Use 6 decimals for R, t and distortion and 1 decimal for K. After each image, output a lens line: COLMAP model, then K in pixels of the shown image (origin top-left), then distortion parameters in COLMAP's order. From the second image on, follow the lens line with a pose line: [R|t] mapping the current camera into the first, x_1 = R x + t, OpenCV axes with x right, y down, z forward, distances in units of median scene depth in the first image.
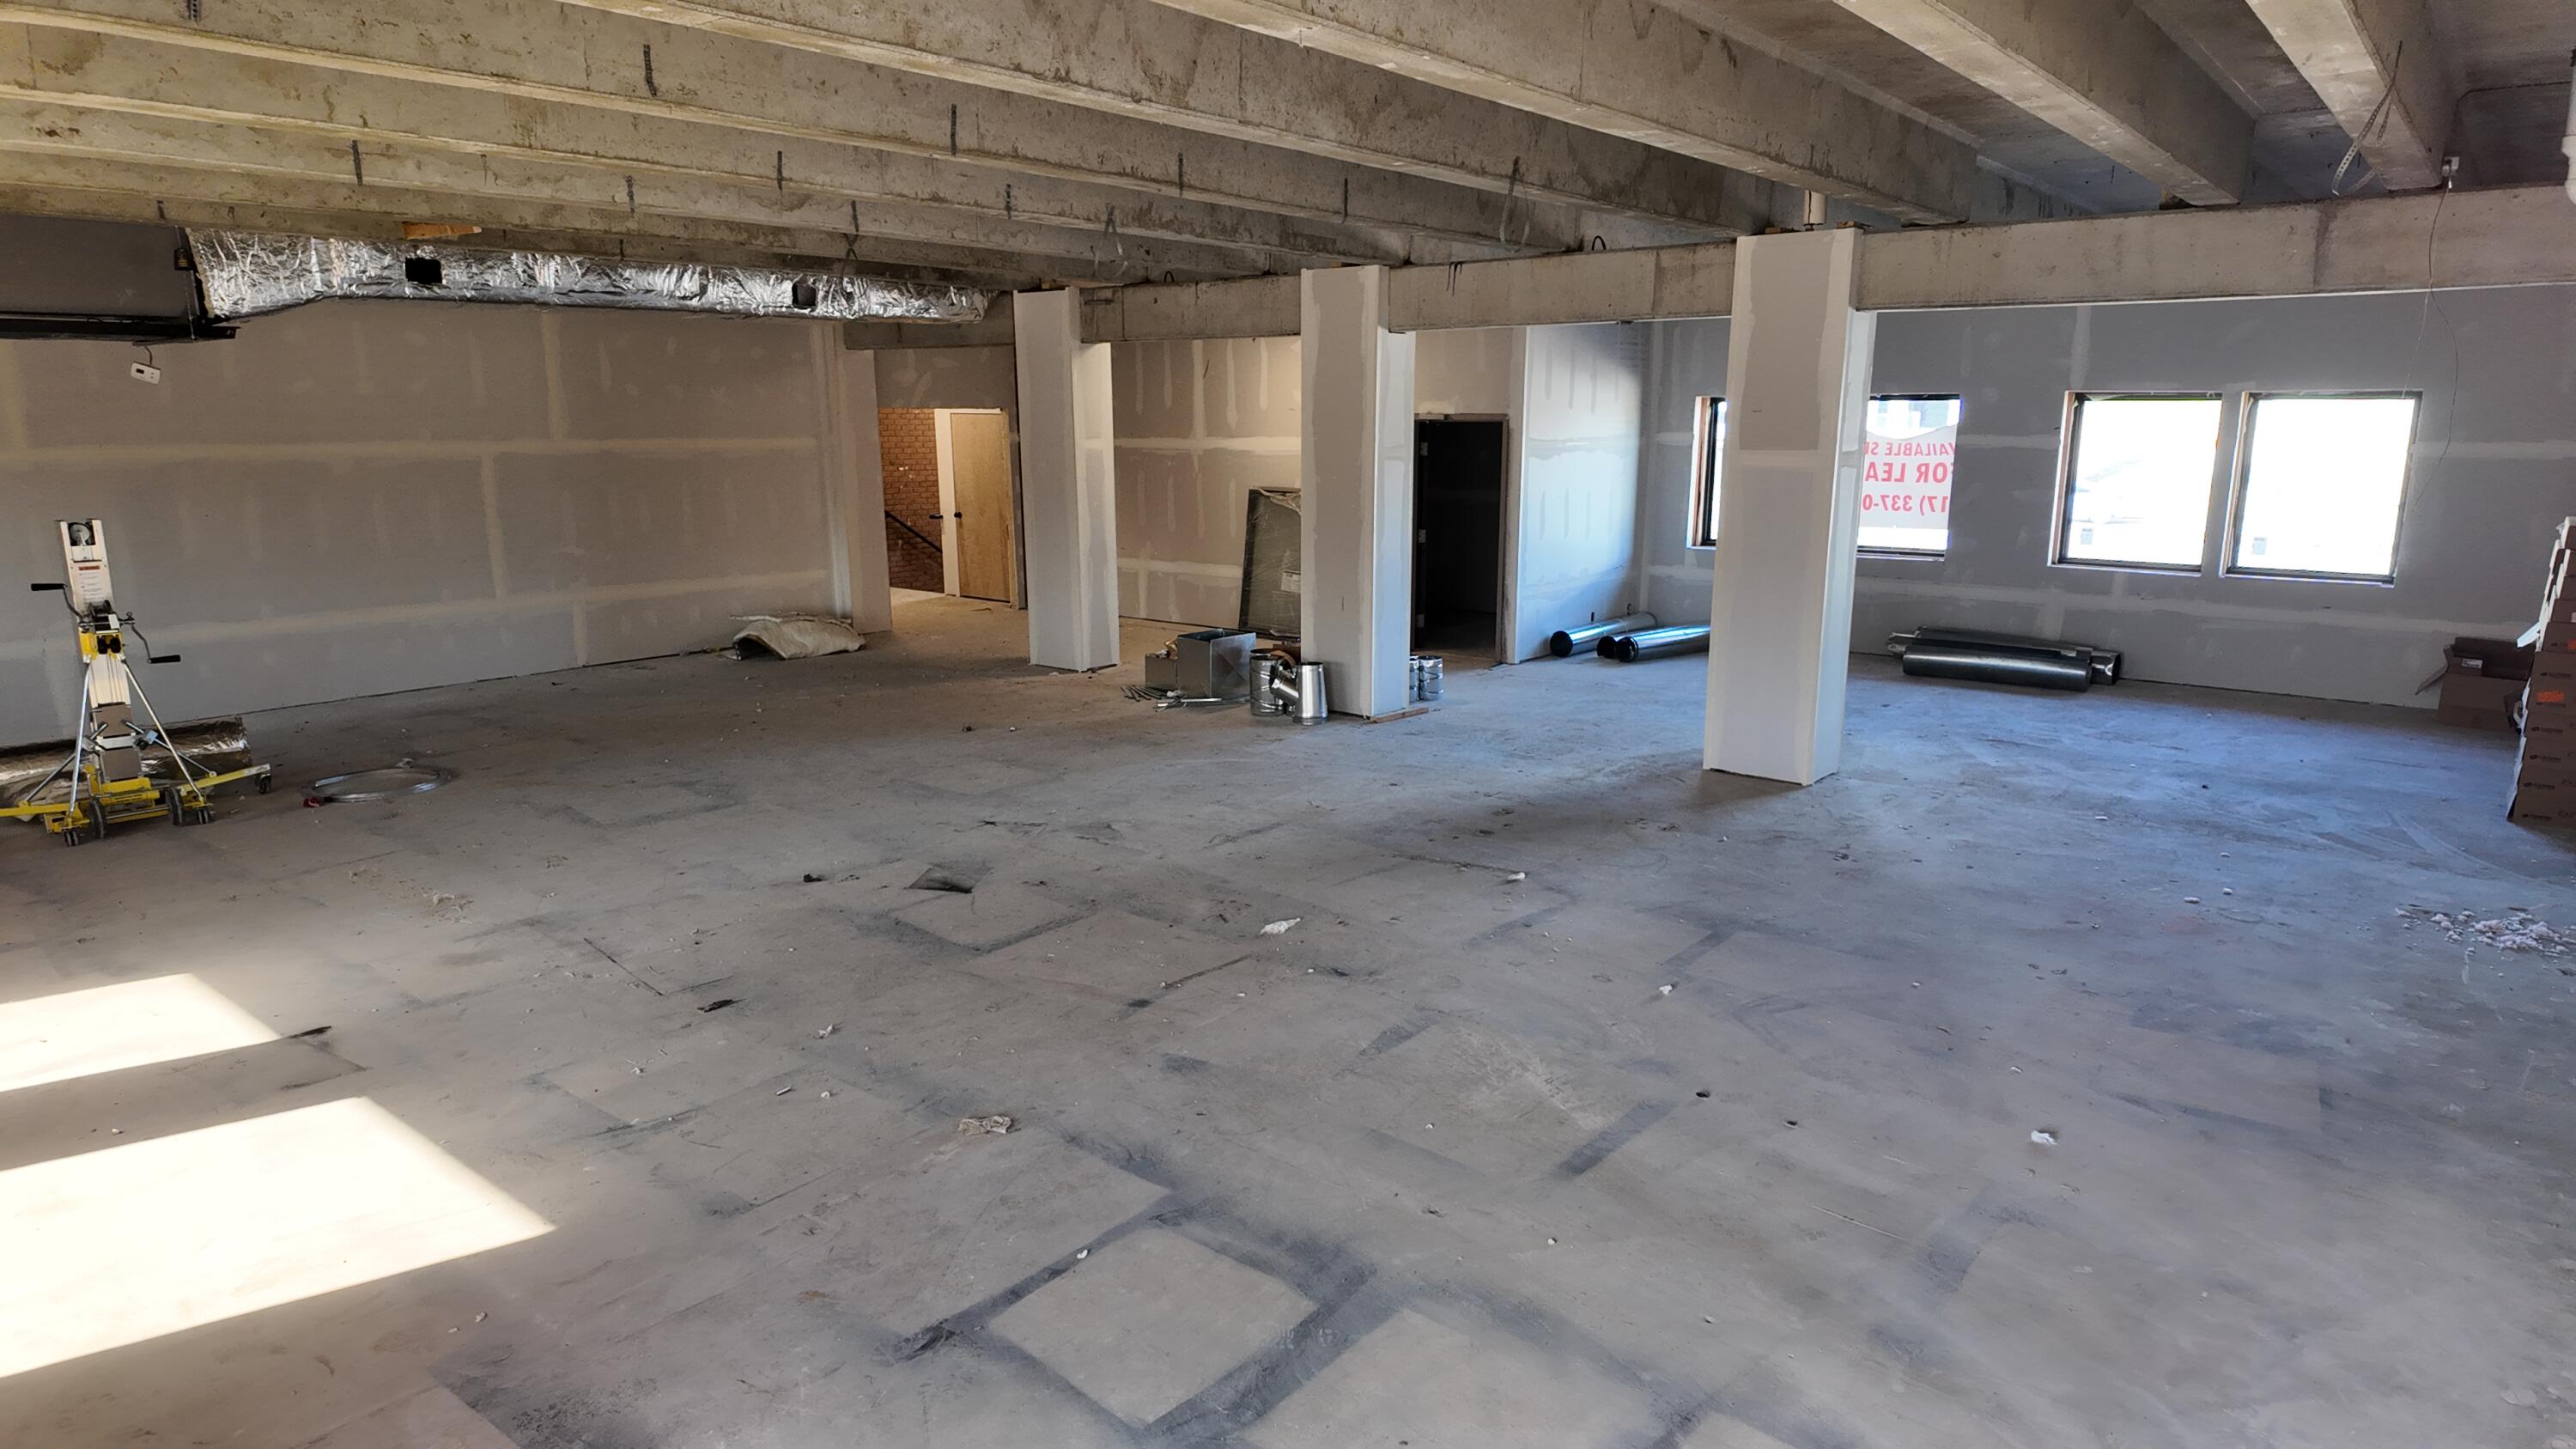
lens RADIAL K [[1520.9, 0, 1278.7], [0, 1520.9, 716.1], [0, 0, 1]] dist [0.032067, -0.027750]
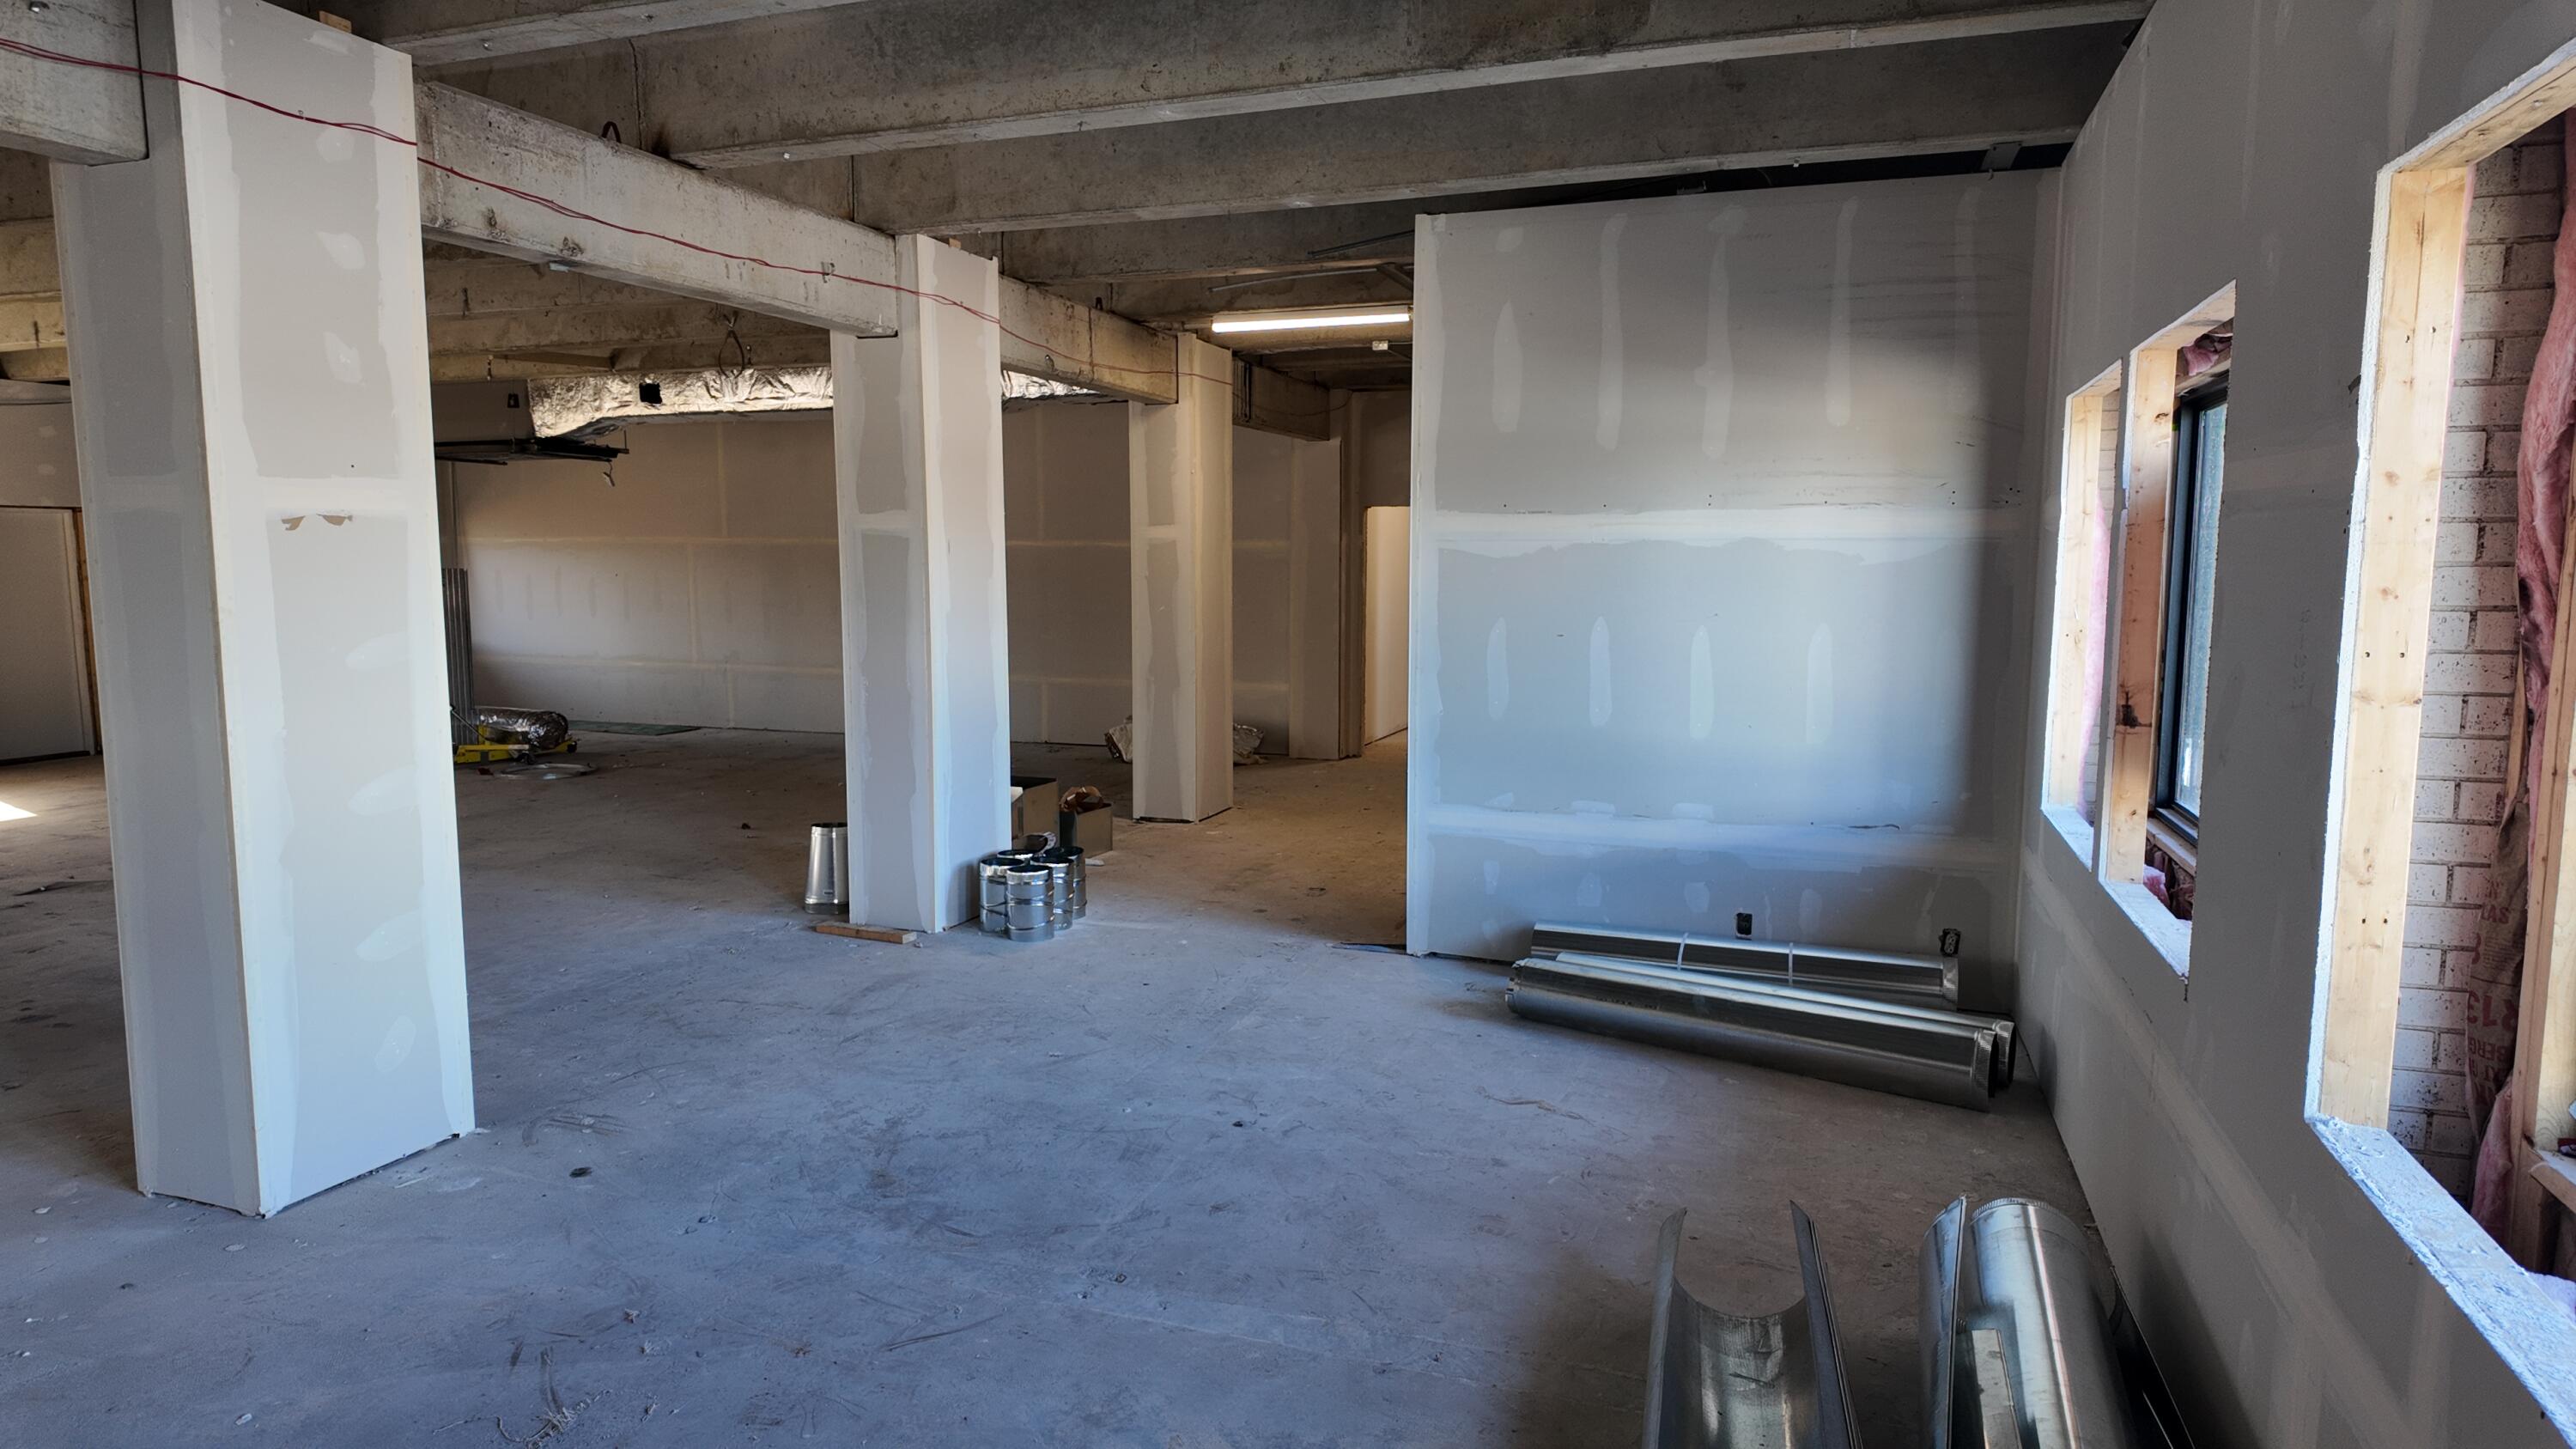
lens RADIAL K [[1520.9, 0, 1283.2], [0, 1520.9, 724.0], [0, 0, 1]] dist [0.032067, -0.027750]
pose [[0.307565, 0.105471, -0.945664, 1.131349], [-0.194994, 0.979732, 0.045851, -0.237802], [0.931333, 0.170297, 0.321897, 1.489928]]
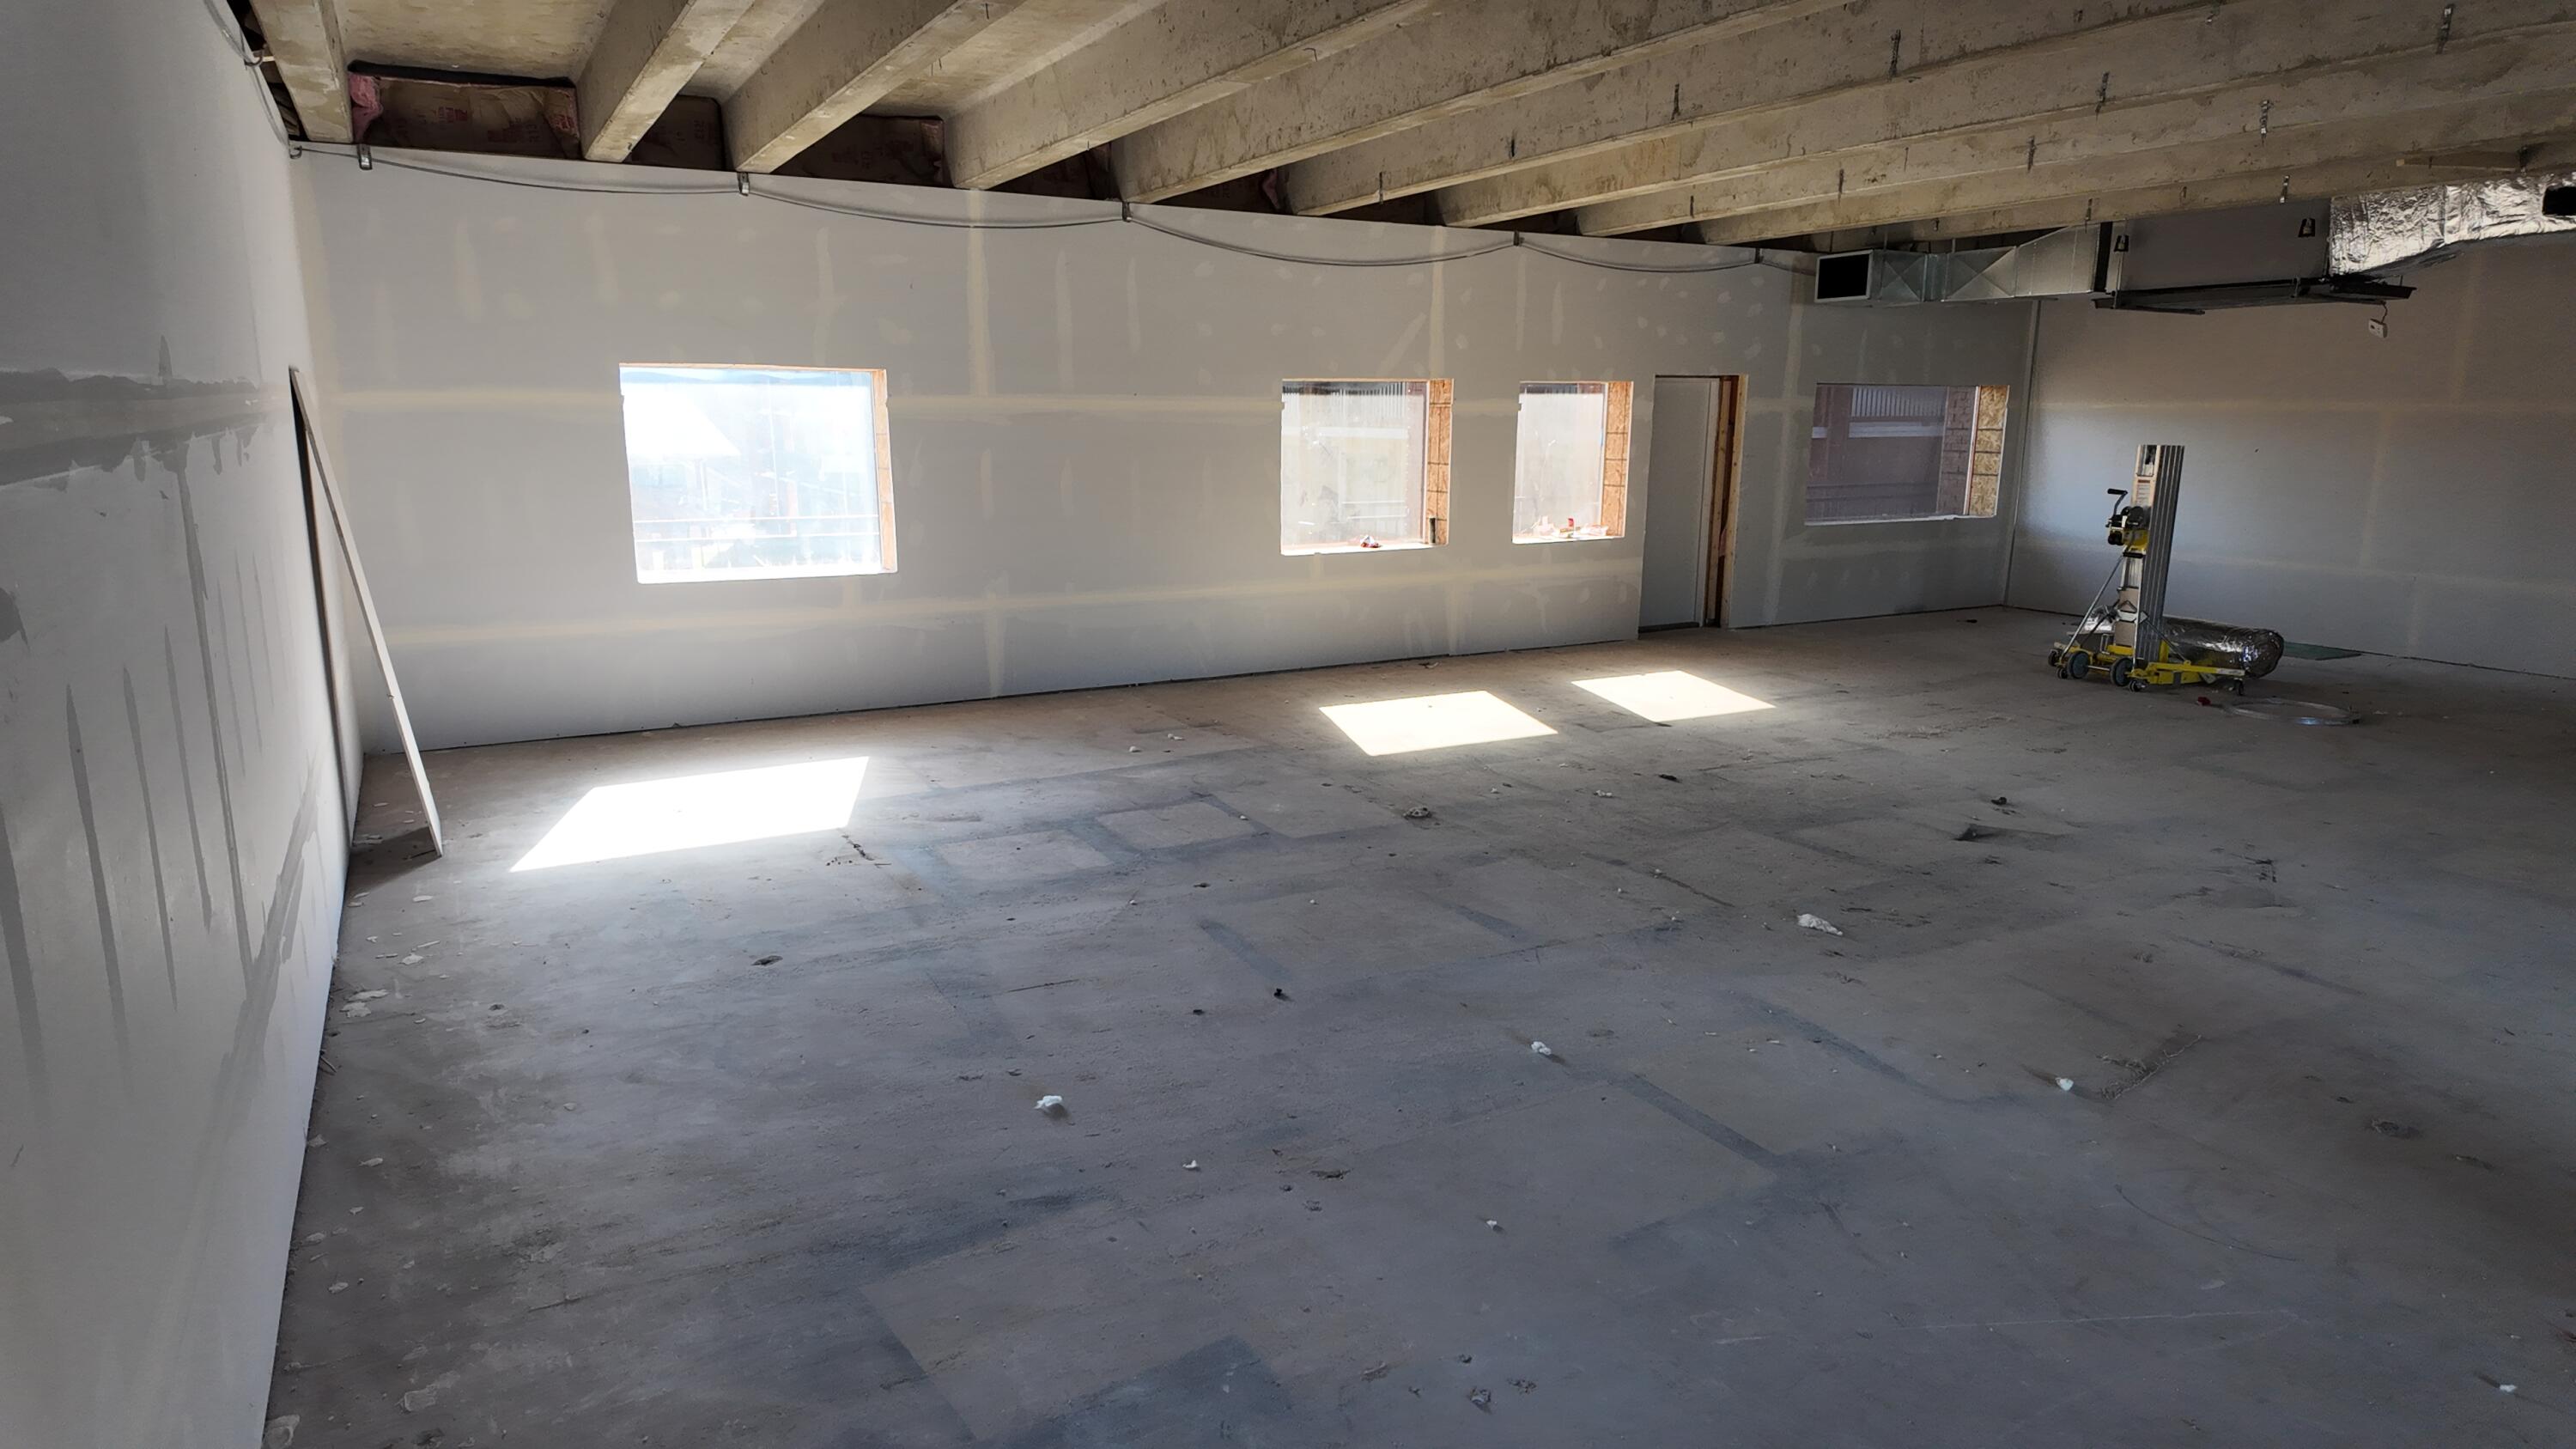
lens RADIAL K [[1520.9, 0, 1285.9], [0, 1520.9, 727.9], [0, 0, 1]] dist [0.032067, -0.027750]
pose [[-0.378435, 0.192063, -0.905483, 0.814065], [-0.190522, 0.941127, 0.279250, -0.138659], [0.905808, 0.278193, -0.319563, 0.908380]]
